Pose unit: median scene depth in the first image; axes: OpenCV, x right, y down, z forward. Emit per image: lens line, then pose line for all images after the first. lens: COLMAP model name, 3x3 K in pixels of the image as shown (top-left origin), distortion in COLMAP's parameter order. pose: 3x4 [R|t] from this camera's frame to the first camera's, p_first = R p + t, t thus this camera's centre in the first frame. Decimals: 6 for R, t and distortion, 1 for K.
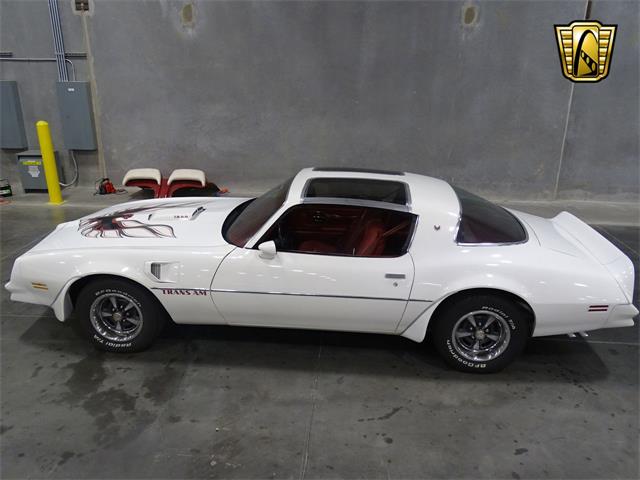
lens RADIAL K [[520.9, 0, 320.9], [0, 520.9, 241.1], [0, 0, 1]] dist [0.005524, 0.008935]
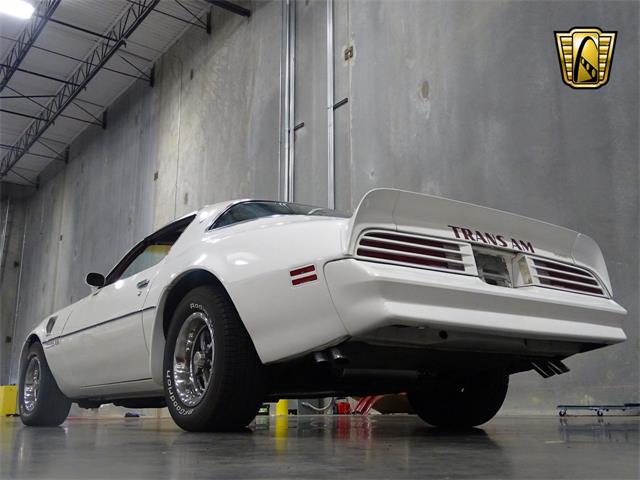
lens RADIAL K [[685.2, 0, 328.2], [0, 685.2, 240.9], [0, 0, 1]] dist [0.006487, 0.010990]
pose [[0.666142, -0.194344, -0.720059, 0.953949], [-0.226865, 0.866905, -0.443856, 0.361214], [0.710484, 0.459027, 0.533392, 0.580830]]
